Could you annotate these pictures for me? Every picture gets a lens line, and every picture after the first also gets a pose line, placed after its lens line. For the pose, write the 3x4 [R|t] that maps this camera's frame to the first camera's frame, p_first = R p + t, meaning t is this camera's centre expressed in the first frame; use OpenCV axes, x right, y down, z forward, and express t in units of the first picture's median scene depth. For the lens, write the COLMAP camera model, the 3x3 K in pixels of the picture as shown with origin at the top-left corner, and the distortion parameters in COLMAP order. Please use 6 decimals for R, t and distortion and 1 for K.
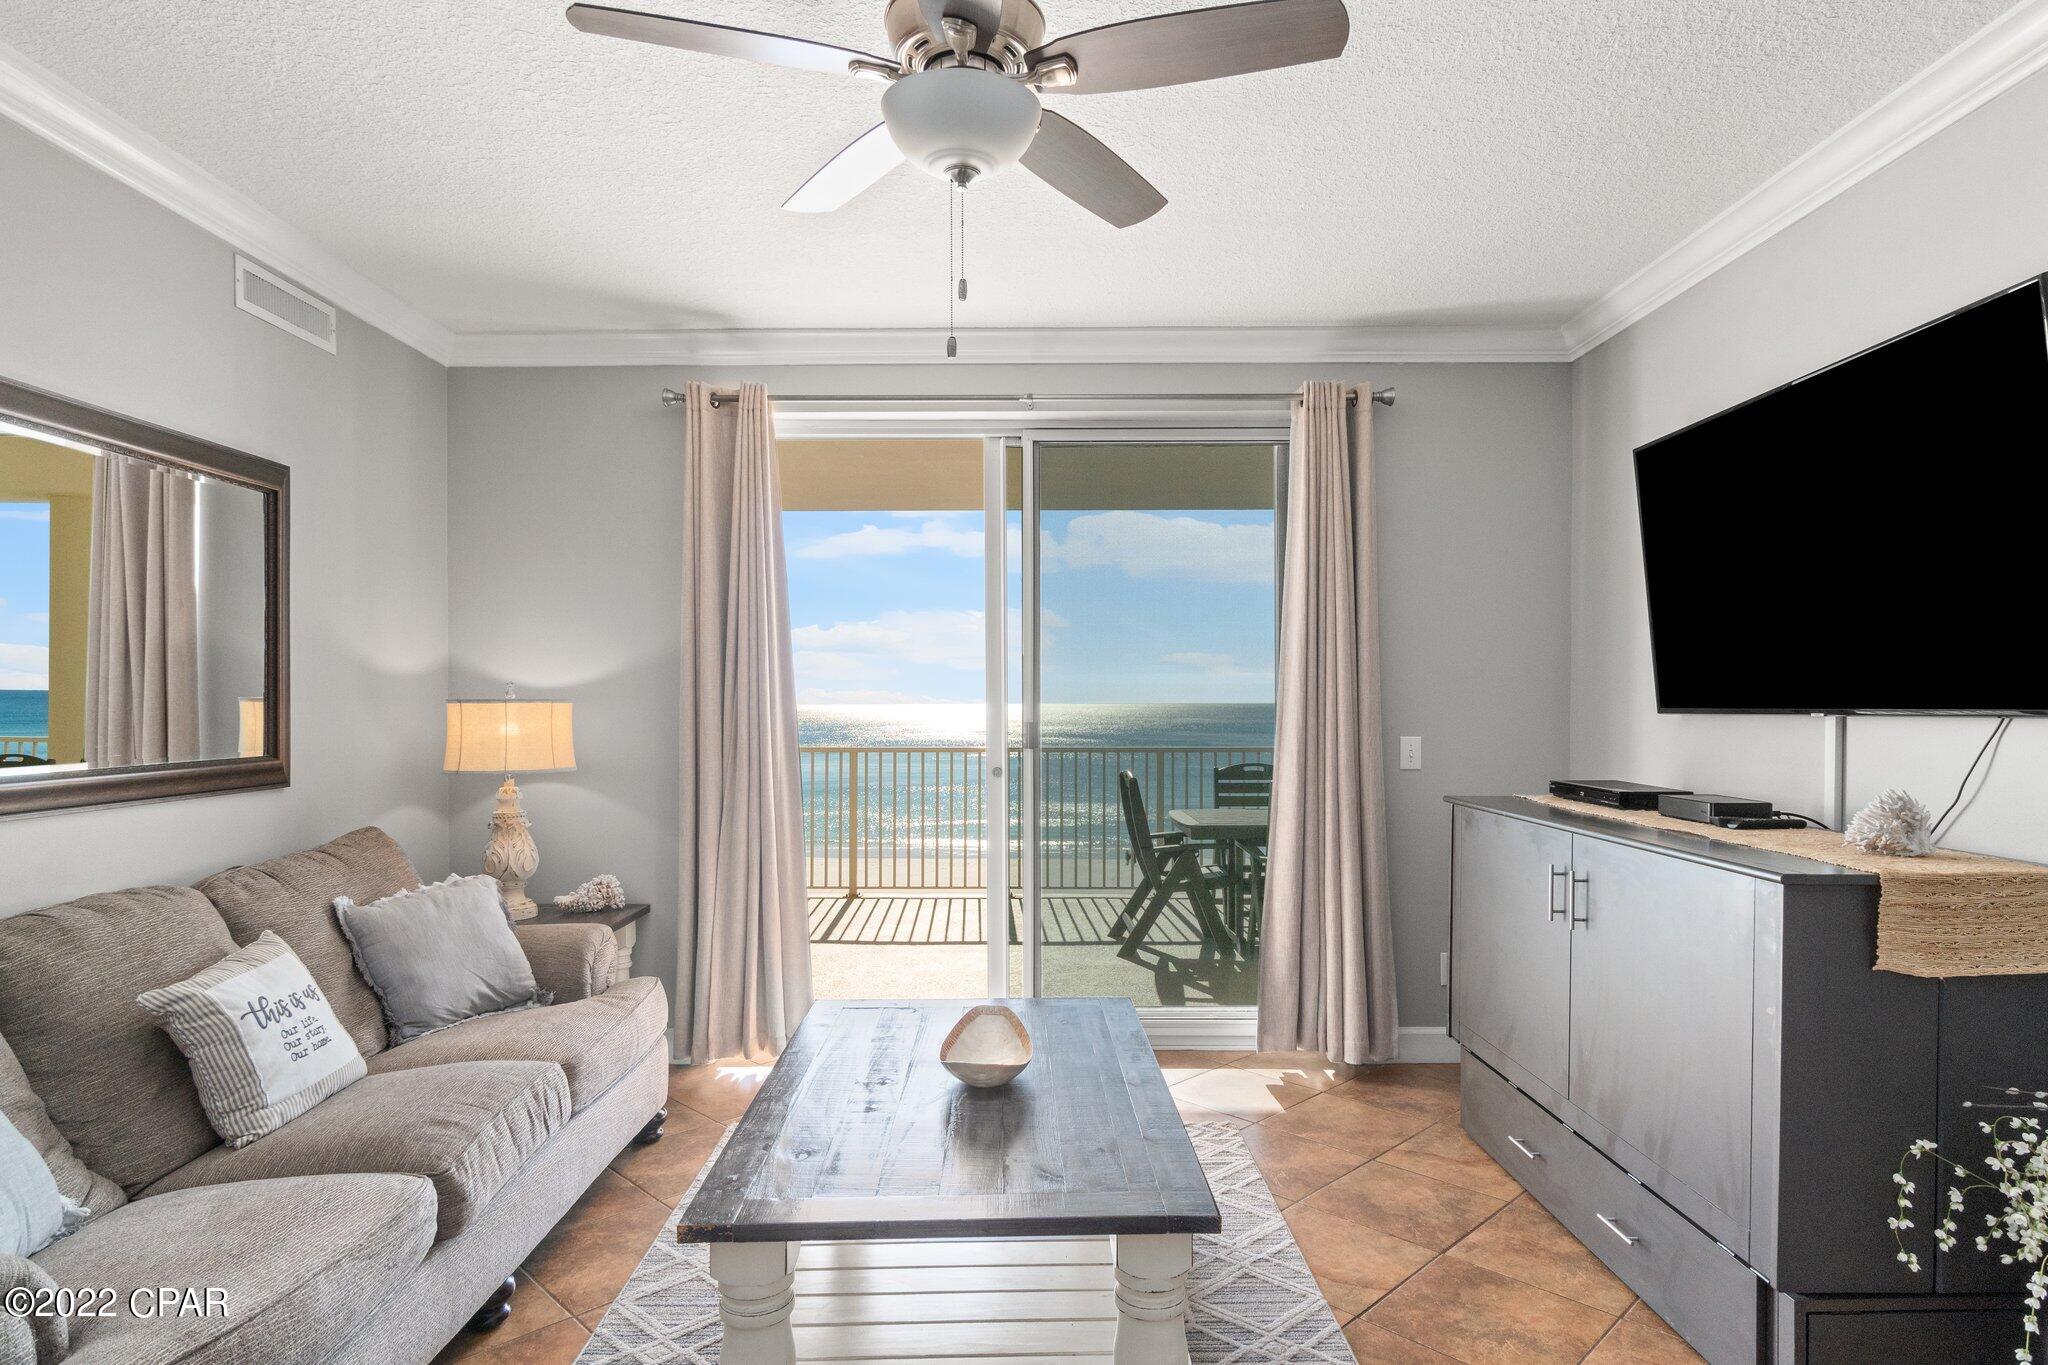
lens RADIAL K [[1146.7, 0, 1036.3], [0, 1146.7, 692.5], [0, 0, 1]] dist [-0.003377, 0.000207]
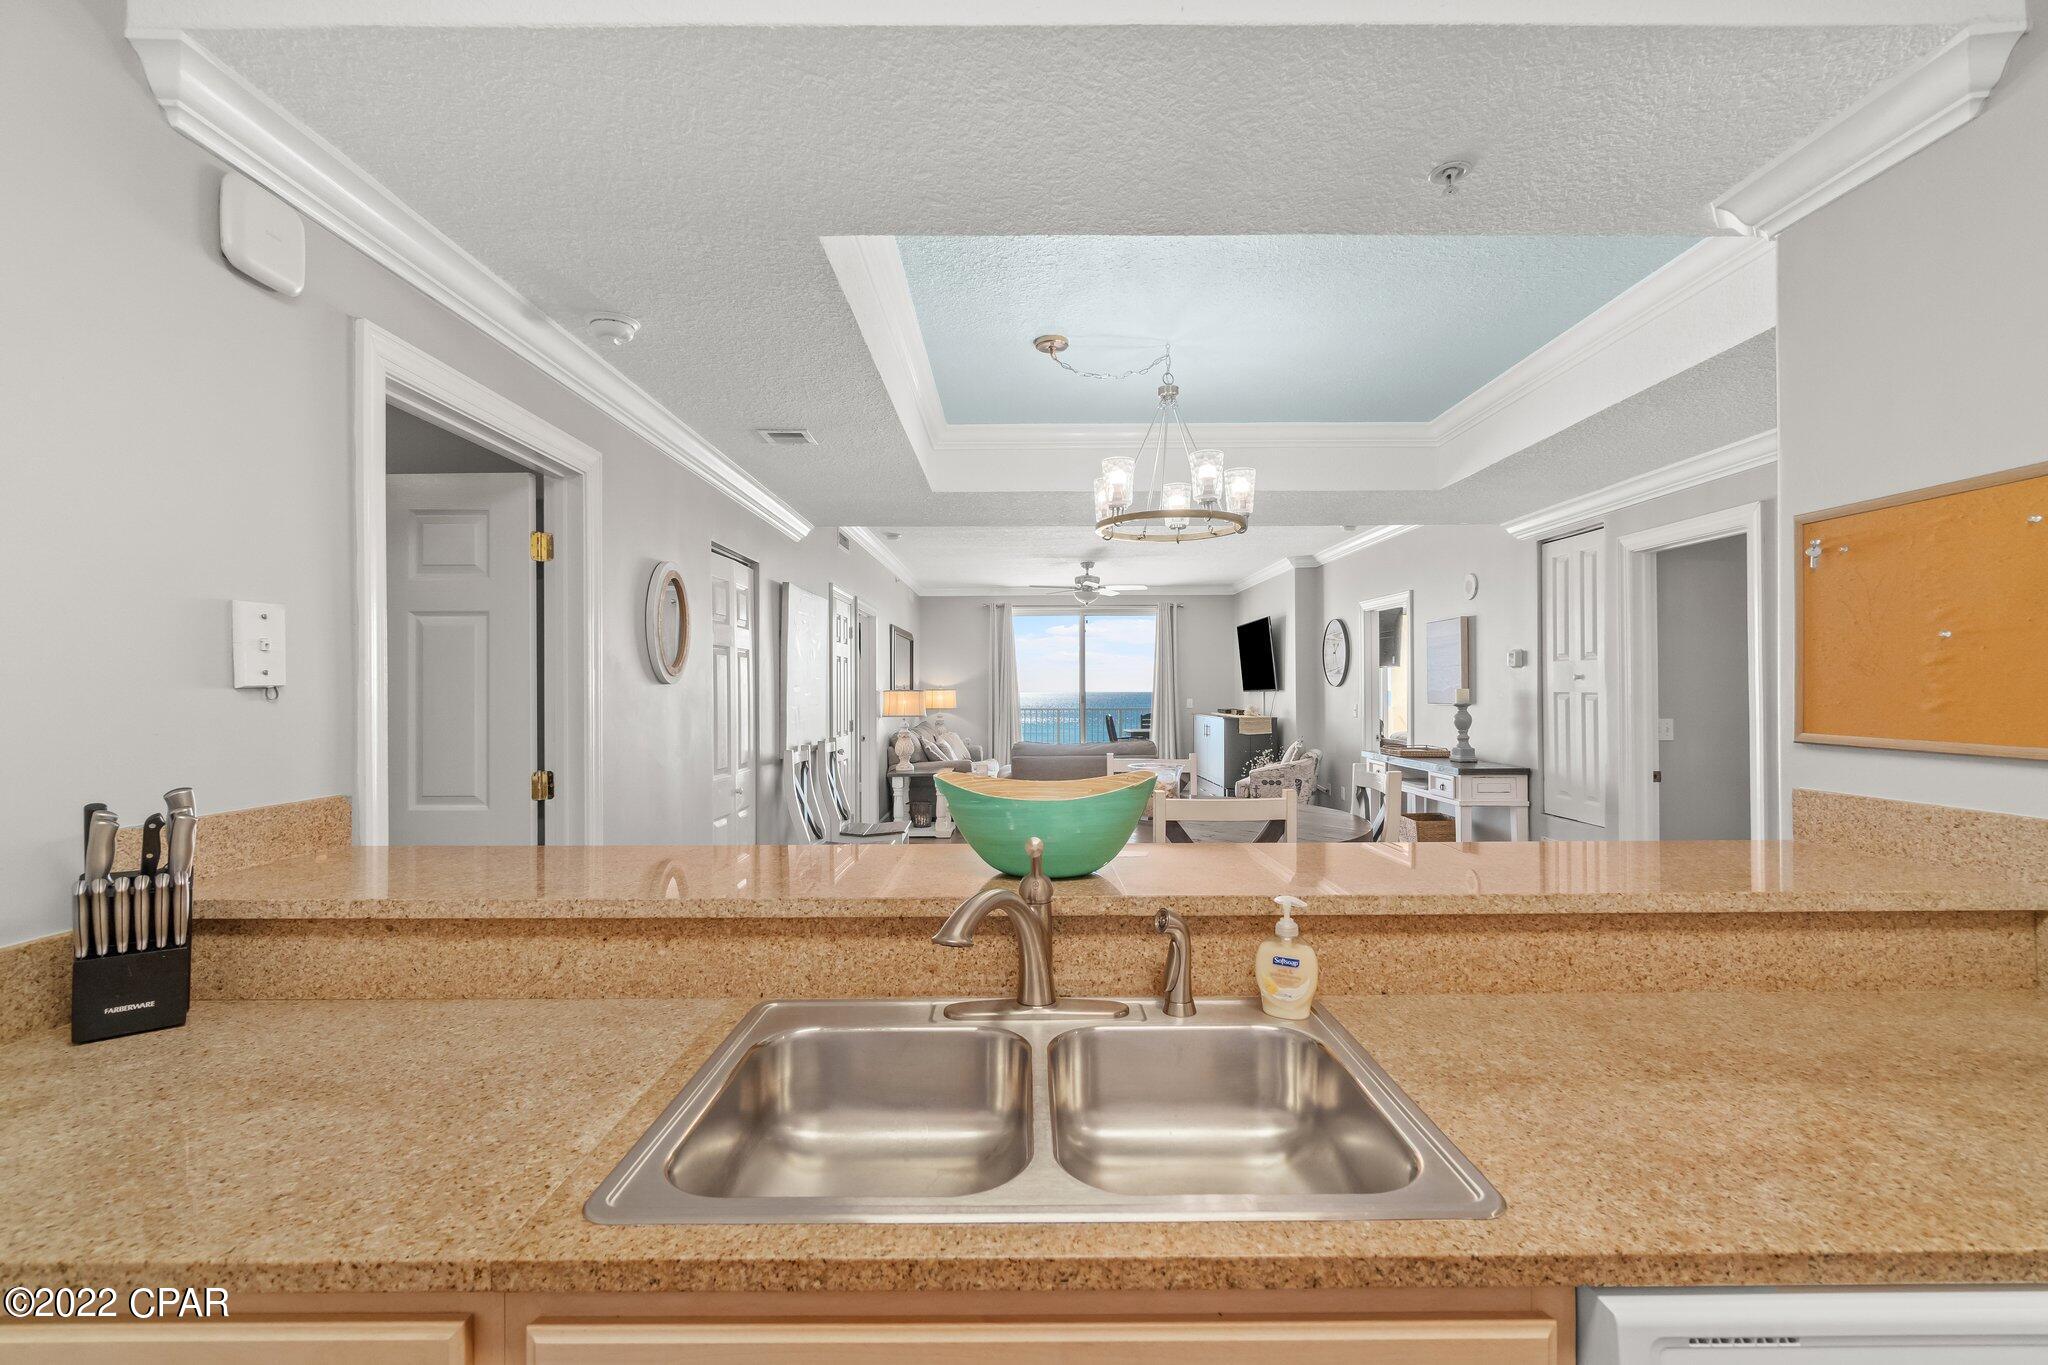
lens RADIAL K [[883.9, 0, 1027.8], [0, 883.9, 690.3], [0, 0, 1]] dist [-0.005644, -0.000431]
pose [[0.999952, -0.004027, 0.008940, -0.269709], [0.003985, 0.999981, 0.004686, -0.006602], [-0.008958, -0.004650, 0.999949, -2.307185]]
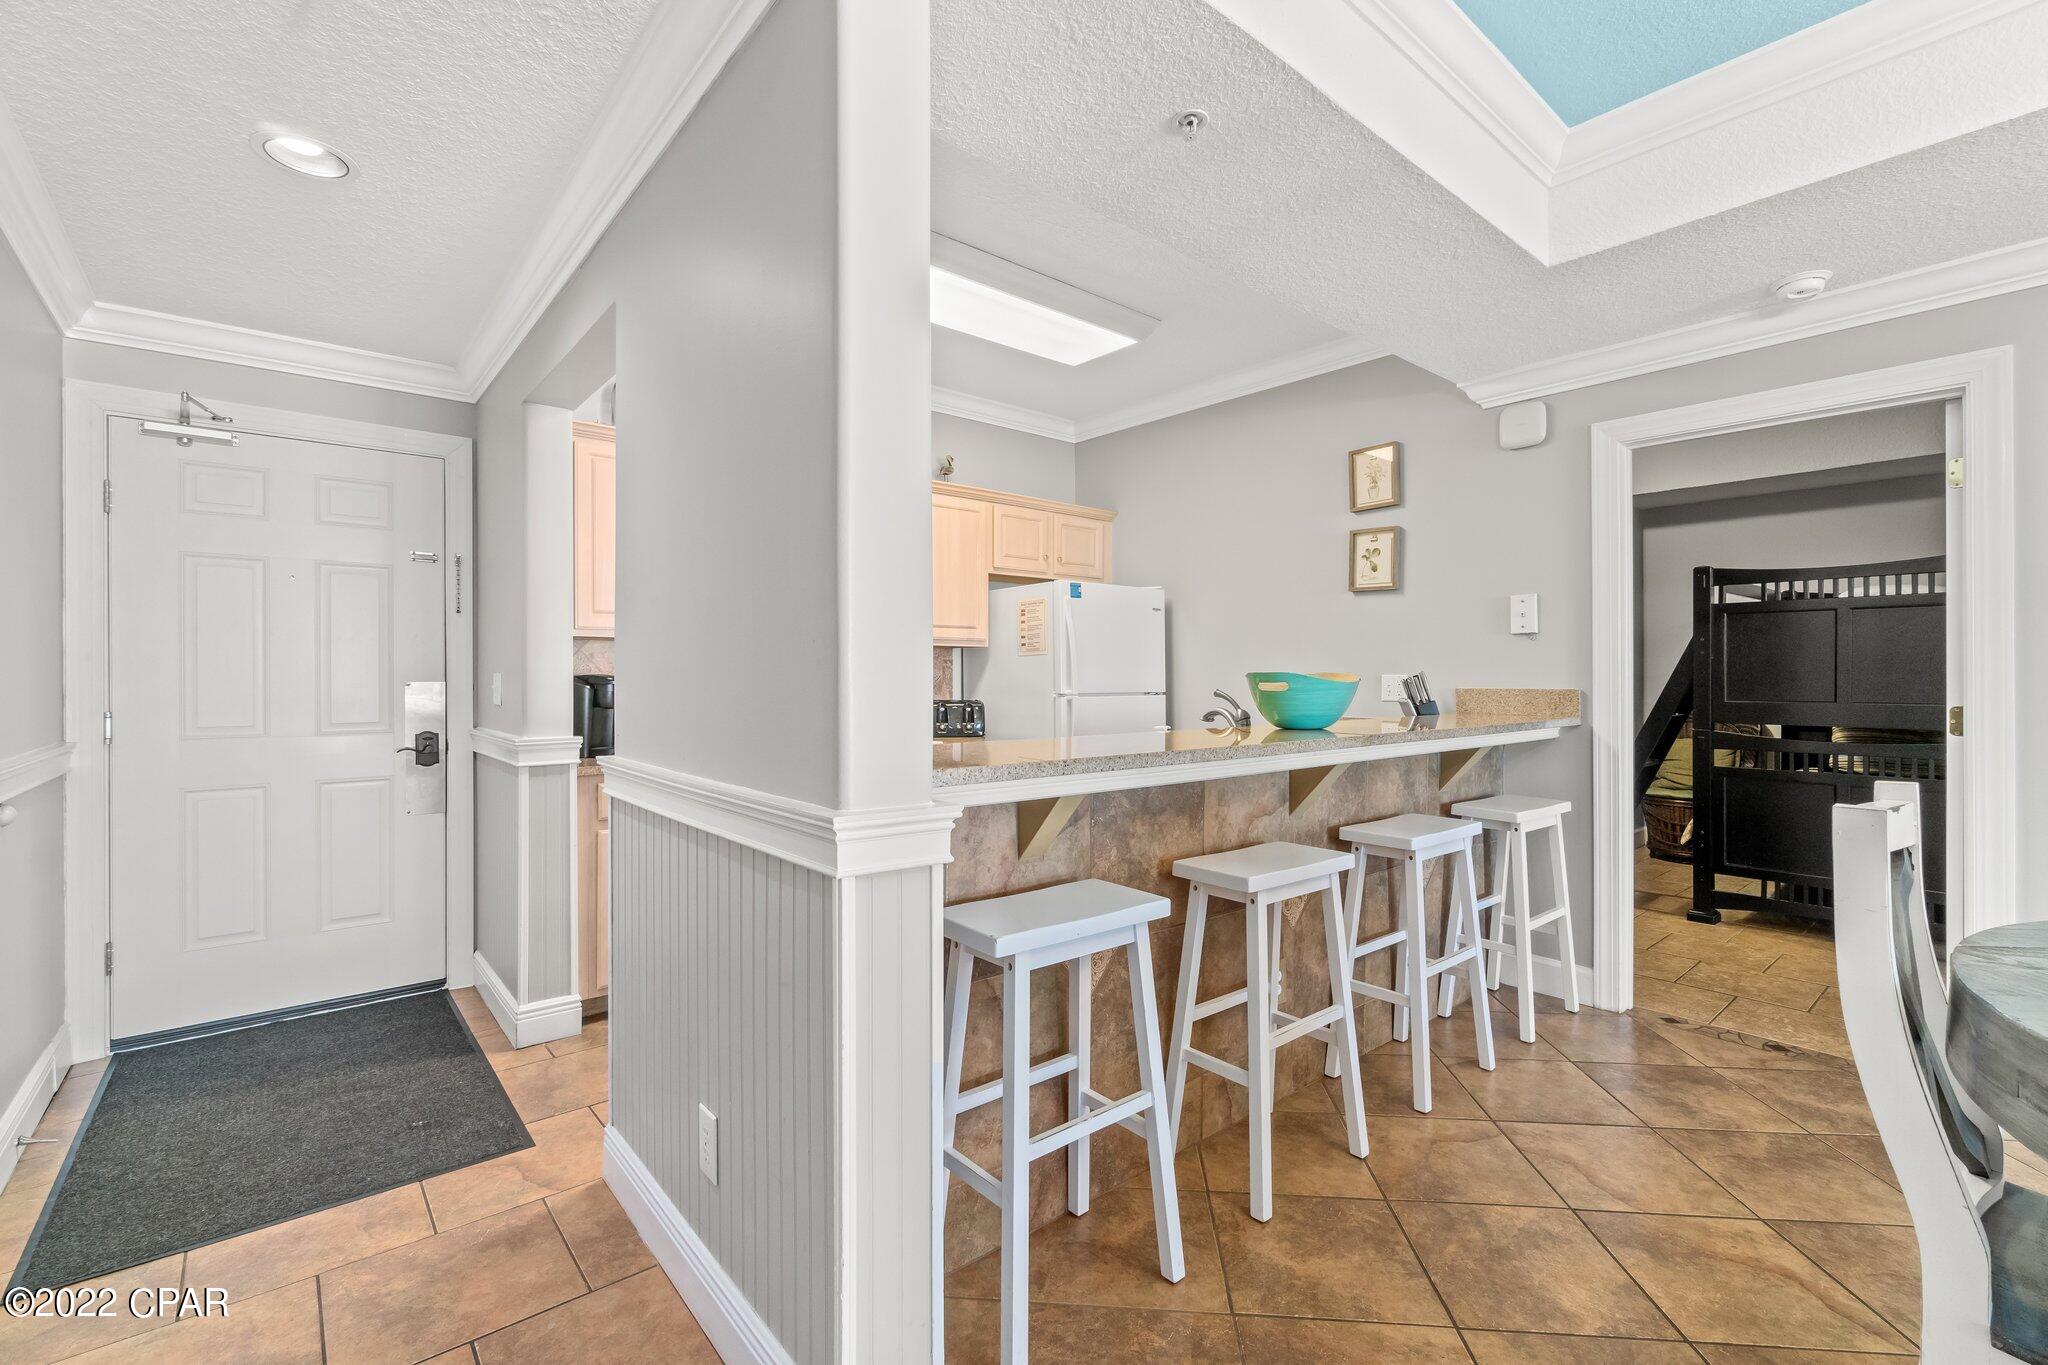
lens RADIAL K [[896.6, 0, 1030.0], [0, 896.6, 677.5], [0, 0, 1]] dist [-0.001225, 0.000149]
pose [[-0.761149, 0.002011, -0.648574, 0.456870], [0.004271, 0.999989, -0.001912, 0.044591], [0.648563, -0.004225, -0.761149, -1.388993]]
